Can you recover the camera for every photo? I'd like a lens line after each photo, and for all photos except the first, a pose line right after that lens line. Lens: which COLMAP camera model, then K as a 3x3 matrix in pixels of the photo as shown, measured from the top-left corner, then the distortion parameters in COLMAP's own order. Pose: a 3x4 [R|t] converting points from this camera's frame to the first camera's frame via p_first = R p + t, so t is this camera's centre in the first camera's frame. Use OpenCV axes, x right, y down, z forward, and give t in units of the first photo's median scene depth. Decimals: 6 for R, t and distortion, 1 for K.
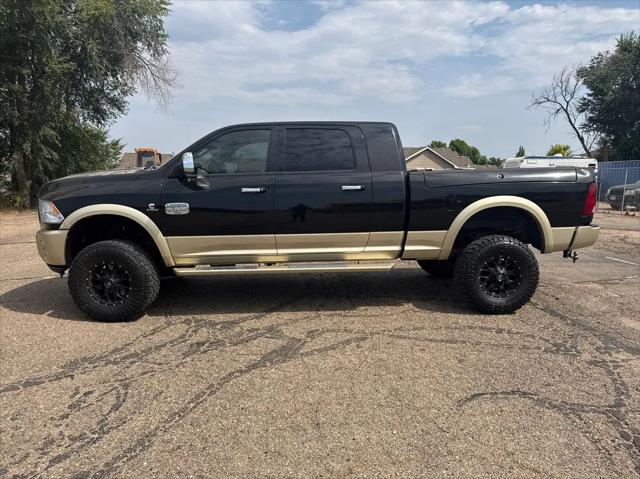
lens RADIAL K [[456.2, 0, 320.2], [0, 456.2, 236.5], [0, 0, 1]] dist [0.000241, -0.006514]
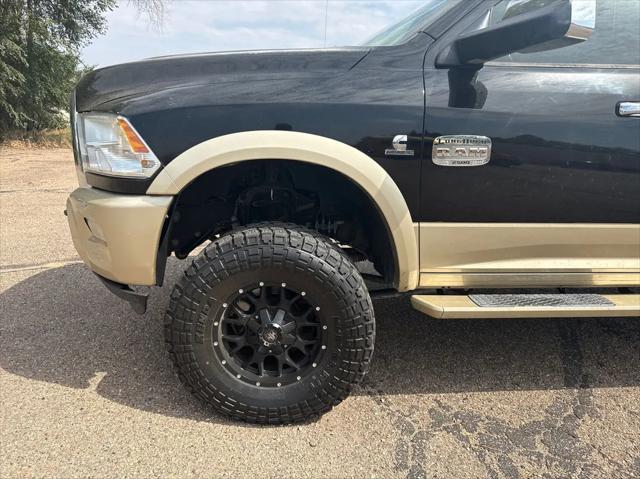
lens RADIAL K [[456.2, 0, 320.2], [0, 456.2, 236.5], [0, 0, 1]] dist [0.000241, -0.006514]
pose [[0.997130, 0.029512, 0.069718, -0.444882], [-0.036936, 0.993495, 0.107718, -0.026376], [-0.066086, -0.109984, 0.991734, 0.605521]]
